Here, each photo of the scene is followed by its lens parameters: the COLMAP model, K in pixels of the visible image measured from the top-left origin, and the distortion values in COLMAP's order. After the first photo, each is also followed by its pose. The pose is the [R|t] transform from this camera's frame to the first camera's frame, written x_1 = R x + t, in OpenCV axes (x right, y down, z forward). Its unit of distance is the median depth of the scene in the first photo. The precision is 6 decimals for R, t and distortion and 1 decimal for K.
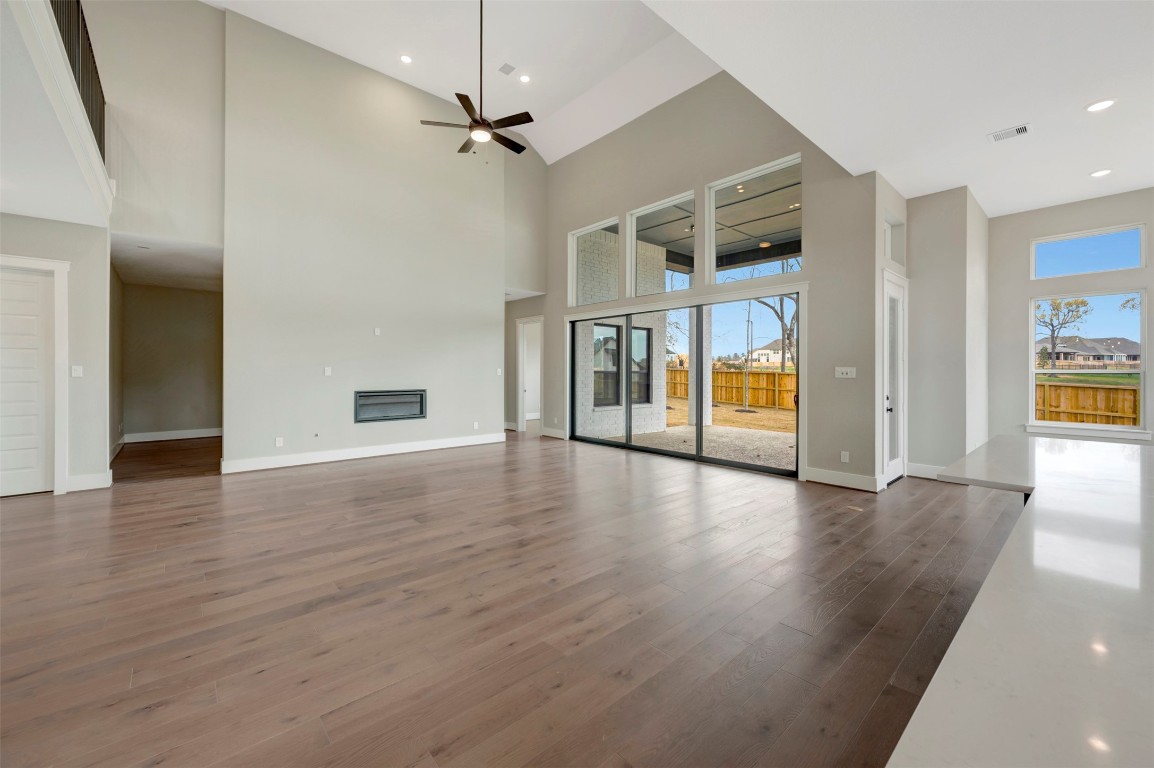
lens RADIAL K [[455.4, 0, 579.9], [0, 455.4, 371.7], [0, 0, 1]] dist [0.000064, -0.000405]
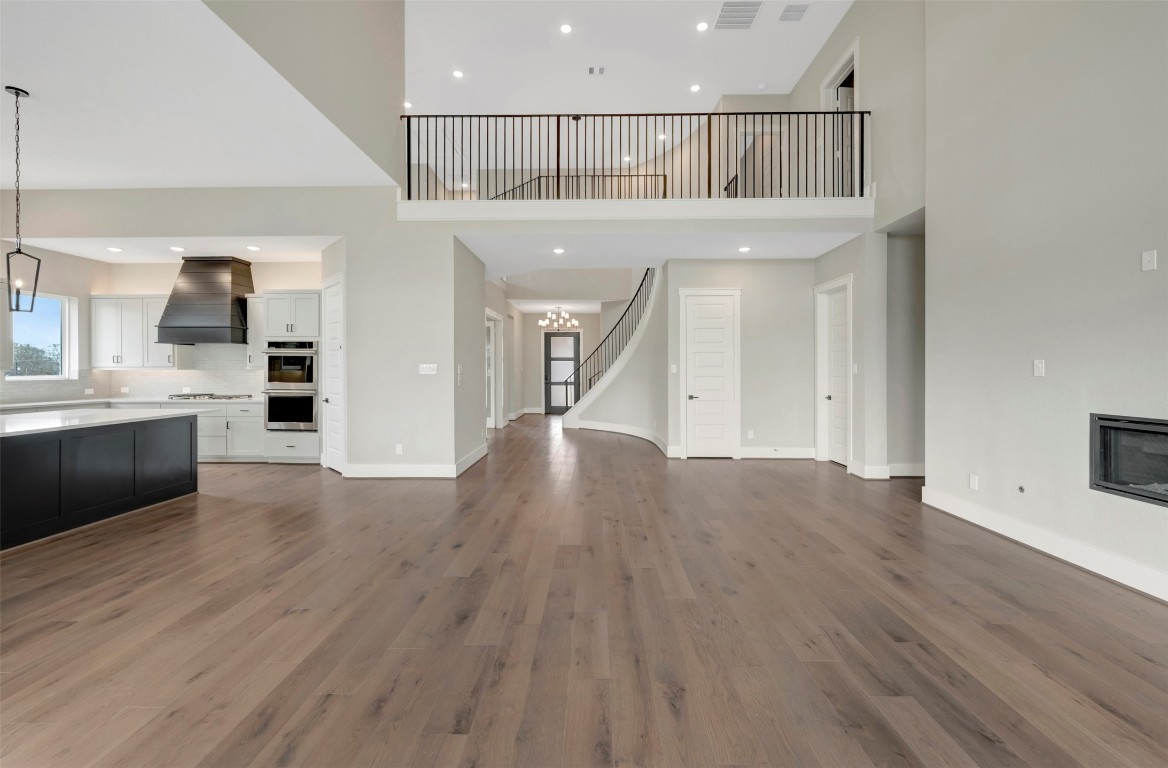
lens RADIAL K [[476.1, 0, 587.7], [0, 476.1, 374.0], [0, 0, 1]] dist [-0.001788, -0.000299]
pose [[-0.678275, 0.007522, -0.734769, 0.136479], [0.000758, 0.999954, 0.009536, 0.000065], [0.734807, 0.005911, -0.678250, 0.819266]]
